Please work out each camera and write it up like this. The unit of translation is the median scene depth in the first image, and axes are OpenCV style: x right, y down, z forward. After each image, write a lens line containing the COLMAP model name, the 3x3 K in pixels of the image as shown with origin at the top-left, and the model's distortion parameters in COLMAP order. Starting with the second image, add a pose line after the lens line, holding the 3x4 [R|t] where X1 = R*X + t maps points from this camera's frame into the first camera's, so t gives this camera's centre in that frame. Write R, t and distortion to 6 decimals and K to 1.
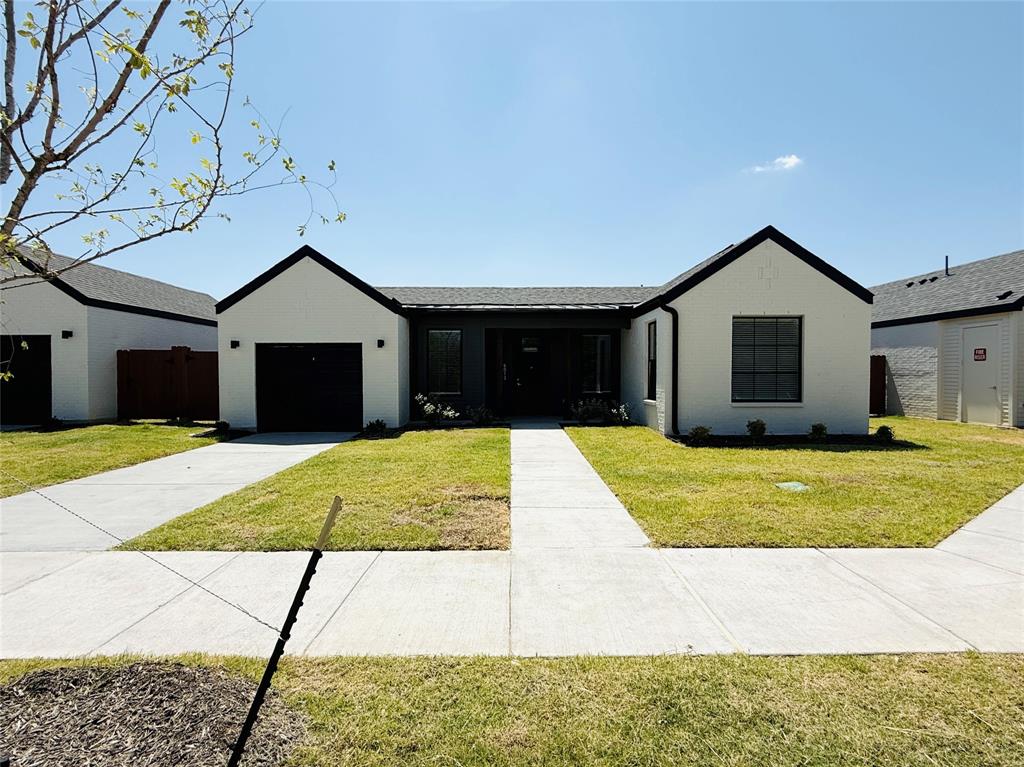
lens RADIAL K [[511.7, 0, 512.0], [0, 511.7, 383.5], [0, 0, 1]] dist [0.000023, -0.000010]
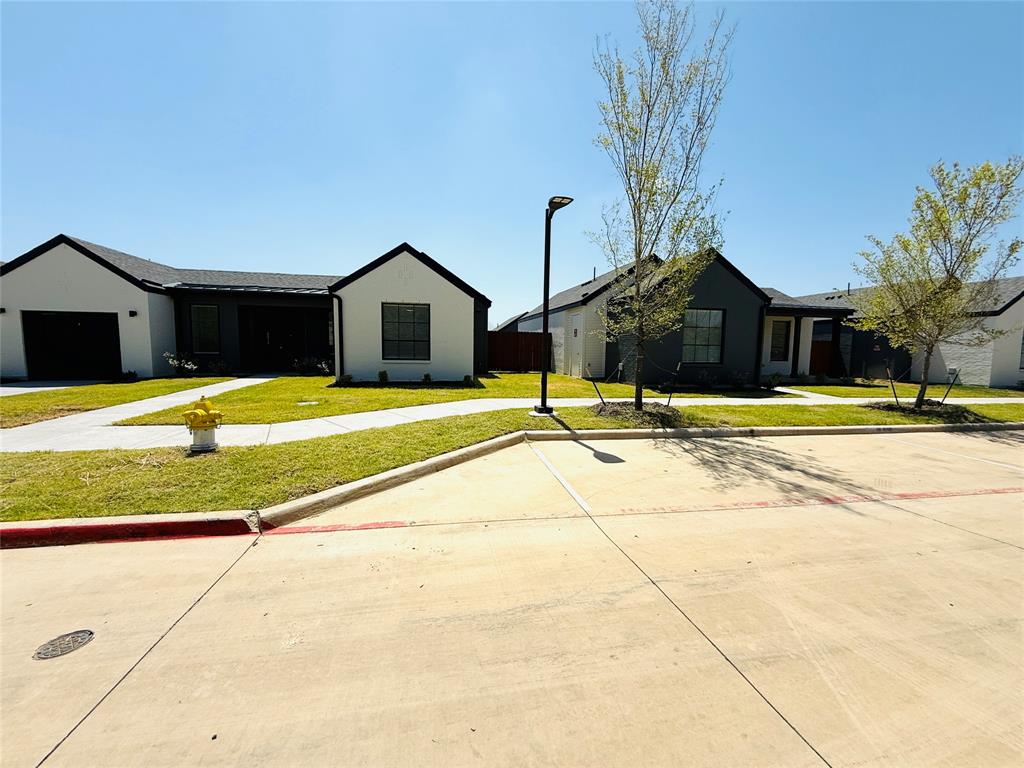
lens RADIAL K [[408.8, 0, 512.0], [0, 408.8, 384.0], [0, 0, 1]] dist [-0.000319, 0.000062]
pose [[0.983147, 0.000310, 0.182818, 0.527653], [-0.013657, 0.997329, 0.071752, 0.014498], [-0.182308, -0.073039, 0.980525, -0.238588]]
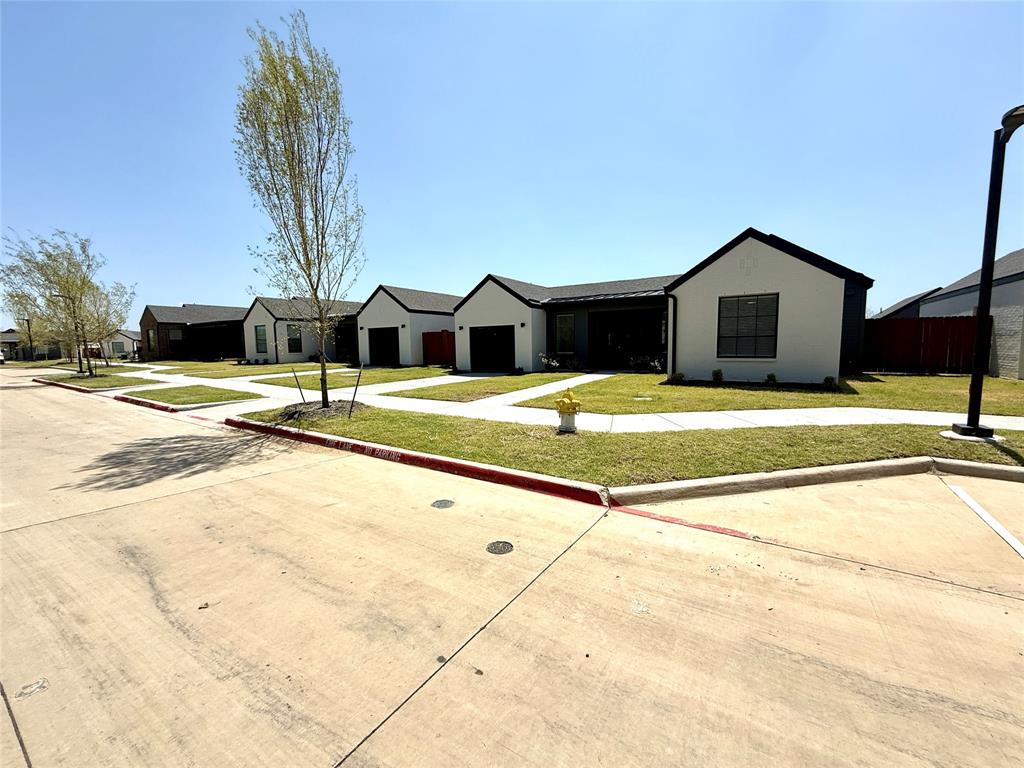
lens RADIAL K [[408.8, 0, 512.0], [0, 408.8, 384.0], [0, 0, 1]] dist [-0.000319, 0.000062]
pose [[0.836532, 0.041279, -0.546360, 0.520736], [0.003674, 0.996713, 0.080928, 0.013518], [0.547905, -0.069706, 0.833631, -0.247738]]
